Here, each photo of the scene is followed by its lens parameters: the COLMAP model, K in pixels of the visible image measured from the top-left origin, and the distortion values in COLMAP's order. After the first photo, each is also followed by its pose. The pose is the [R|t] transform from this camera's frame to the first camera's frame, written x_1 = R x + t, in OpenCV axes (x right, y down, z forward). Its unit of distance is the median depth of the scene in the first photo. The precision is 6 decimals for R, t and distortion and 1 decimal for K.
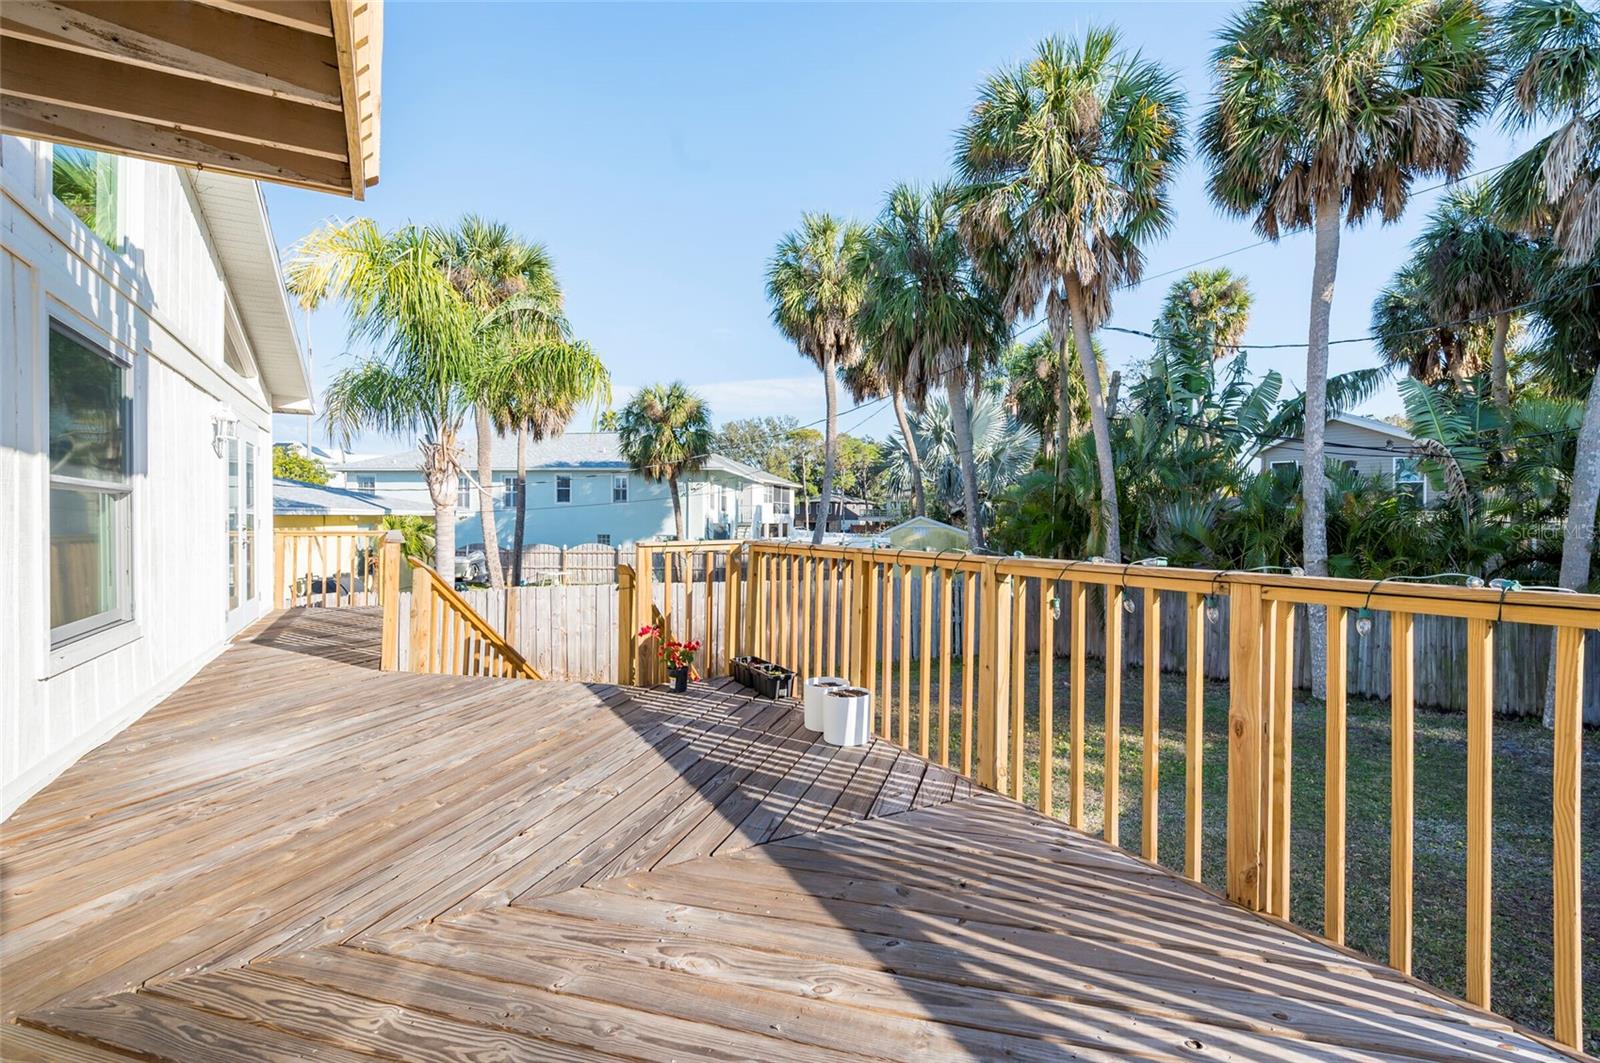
lens RADIAL K [[731.1, 0, 807.5], [0, 731.1, 529.2], [0, 0, 1]] dist [-0.001182, -0.000267]
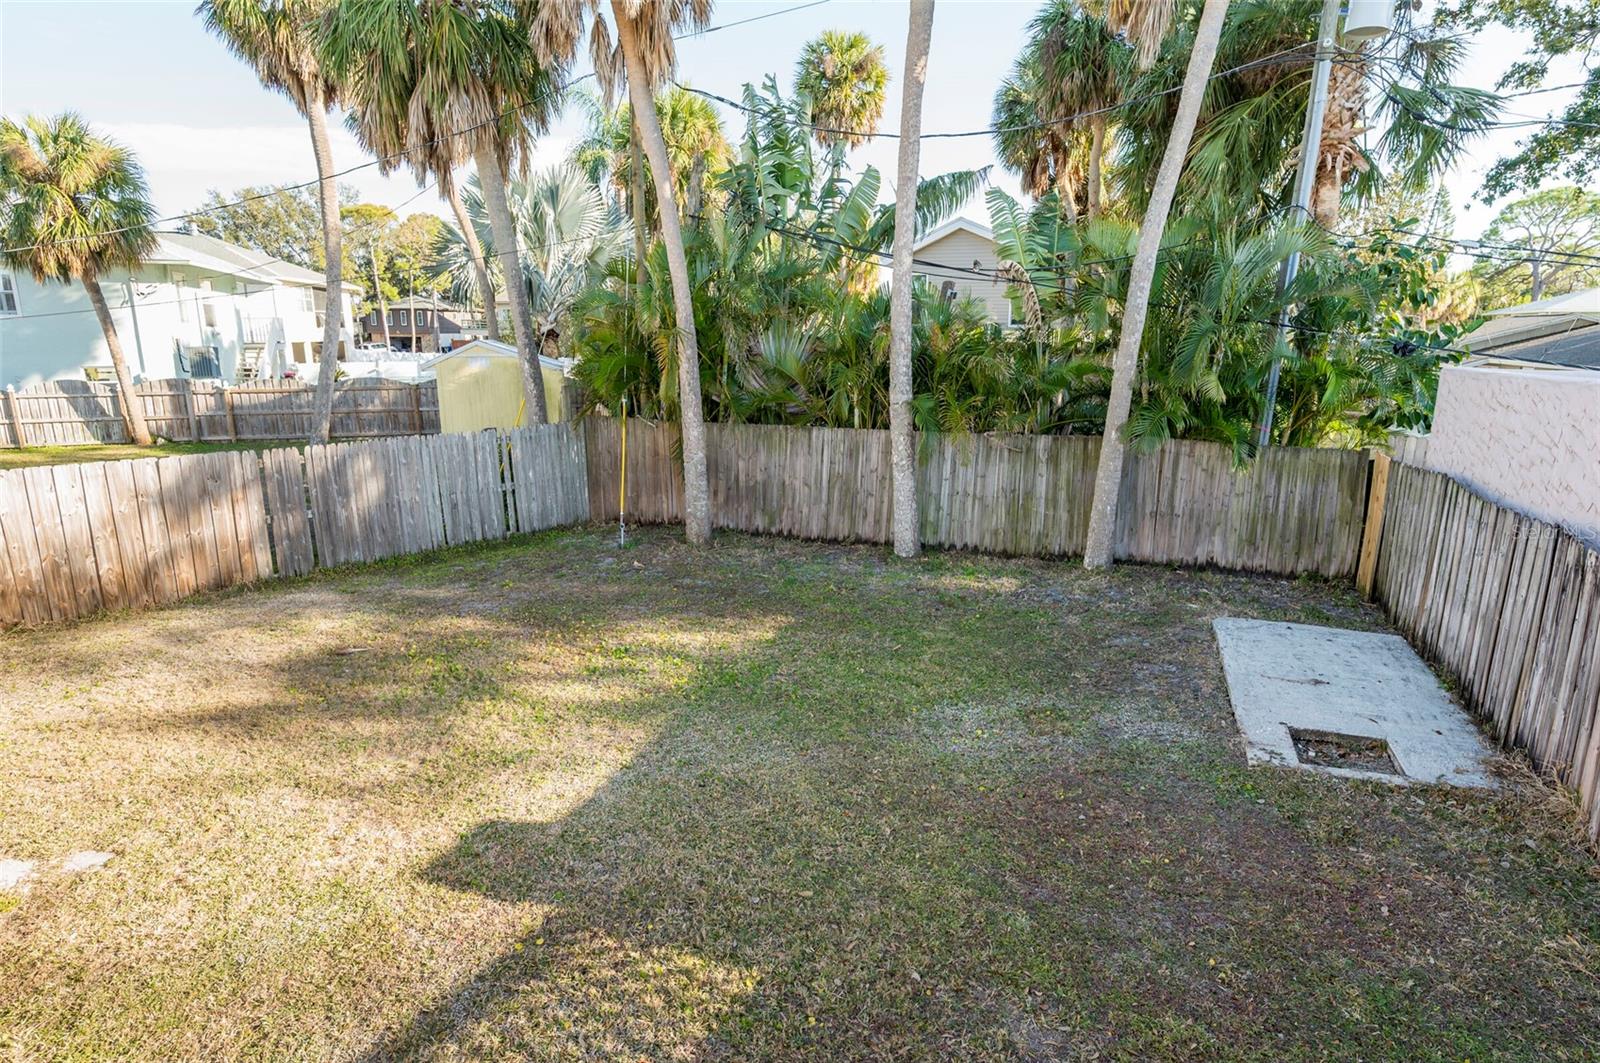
lens RADIAL K [[862.5, 0, 800.0], [0, 862.5, 531.5], [0, 0, 1]] dist [-0.003258, -0.000571]
pose [[0.911130, -0.094179, 0.401213, 0.124605], [0.006171, 0.976547, 0.215218, -0.022456], [-0.412072, -0.193616, 0.890342, 0.079853]]
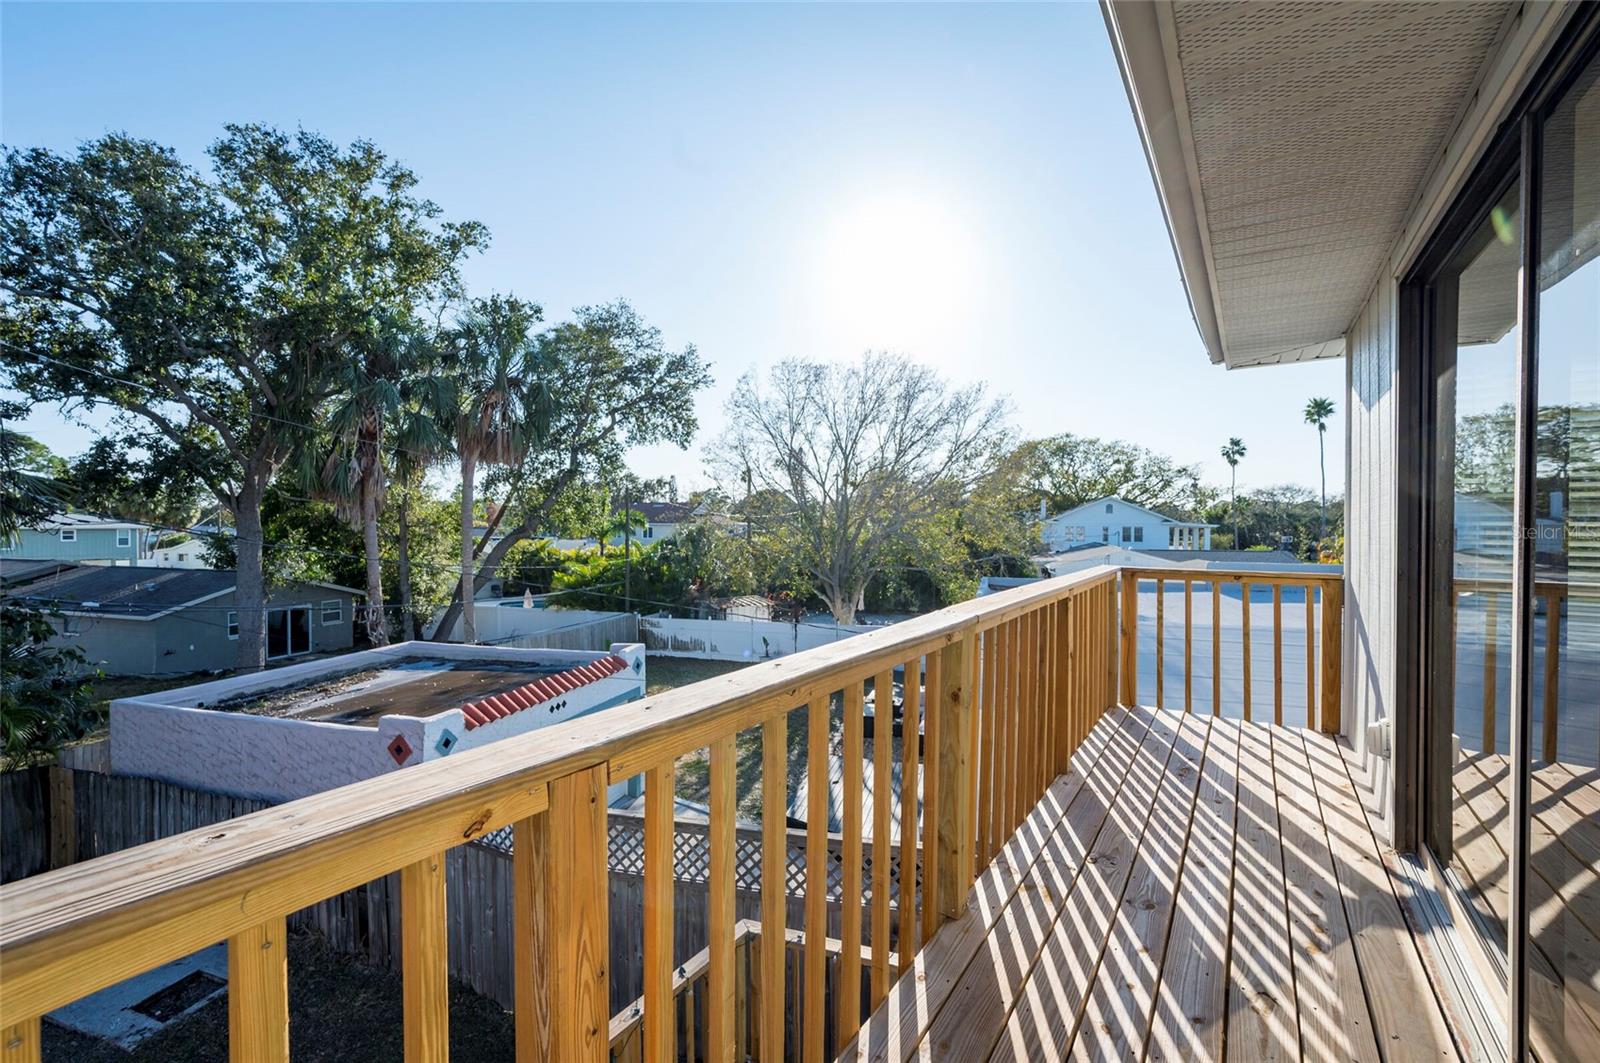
lens RADIAL K [[673.5, 0, 805.3], [0, 673.5, 528.3], [0, 0, 1]] dist [-0.002931, -0.000273]
pose [[-0.454250, -0.015289, 0.890743, -0.140942], [0.001109, 0.999842, 0.017727, -0.189742], [-0.890873, 0.009040, -0.454162, 0.132533]]
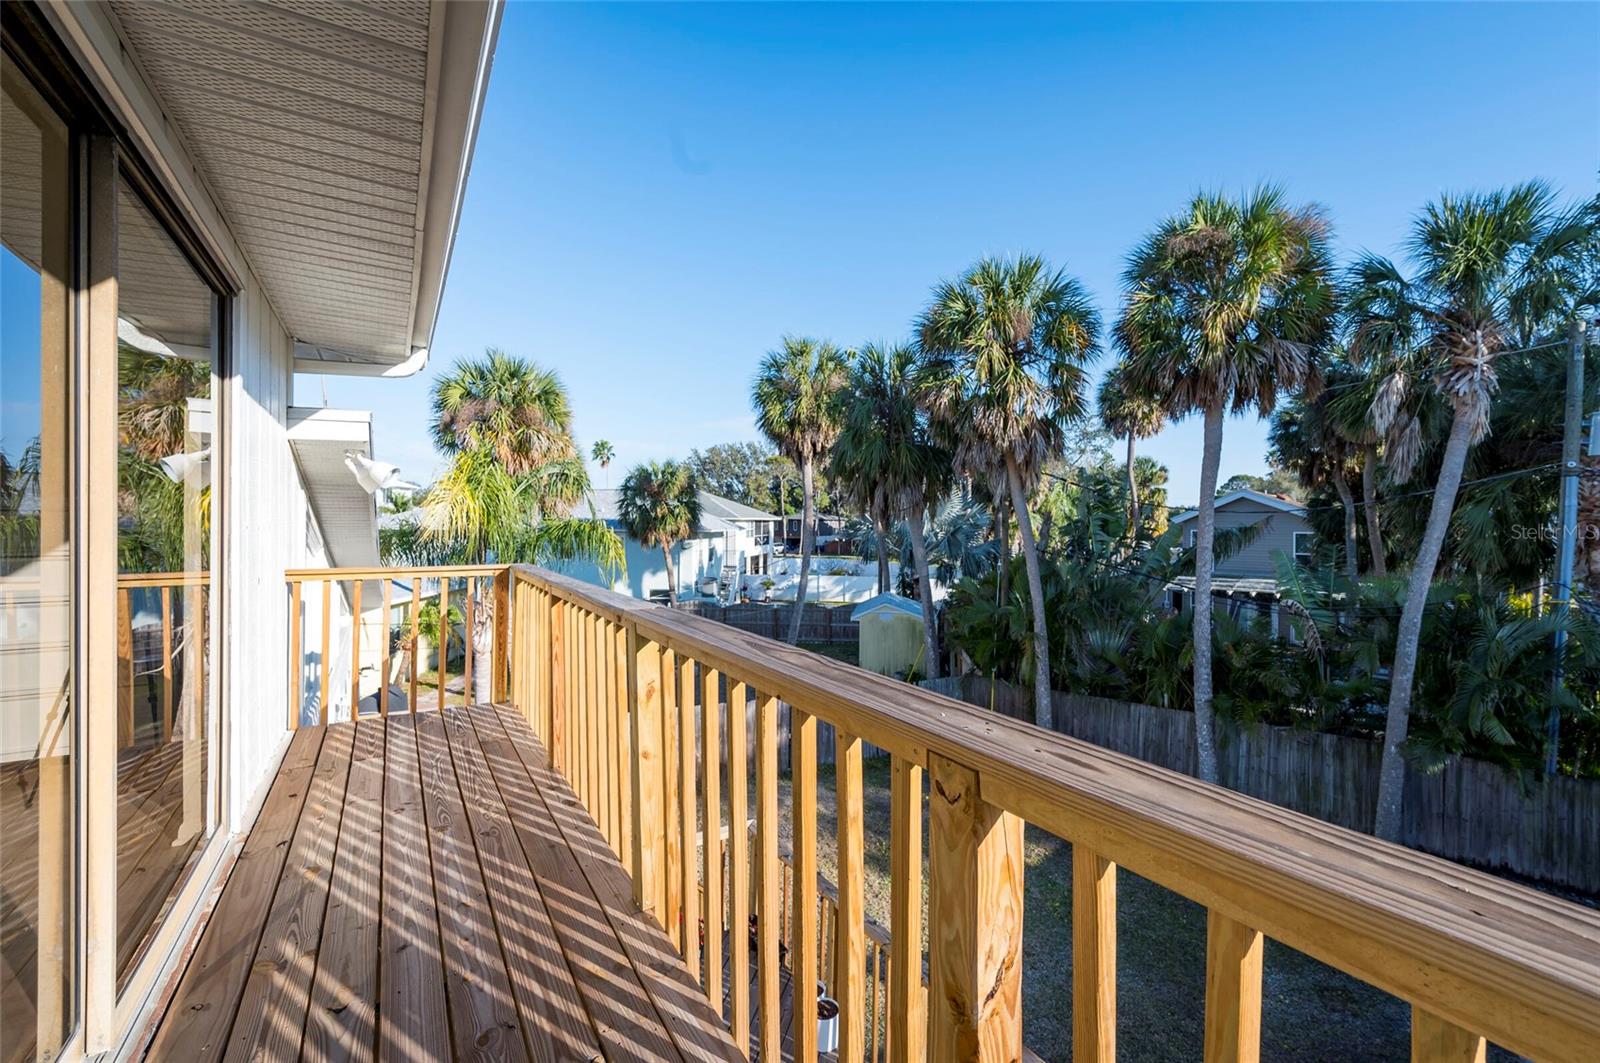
lens RADIAL K [[678.3, 0, 806.0], [0, 678.3, 530.1], [0, 0, 1]] dist [-0.001880, 0.000451]
pose [[0.999519, 0.001268, 0.030984, -0.006353], [-0.001104, 0.999985, -0.005293, -0.185825], [-0.030991, 0.005256, 0.999506, -0.095740]]
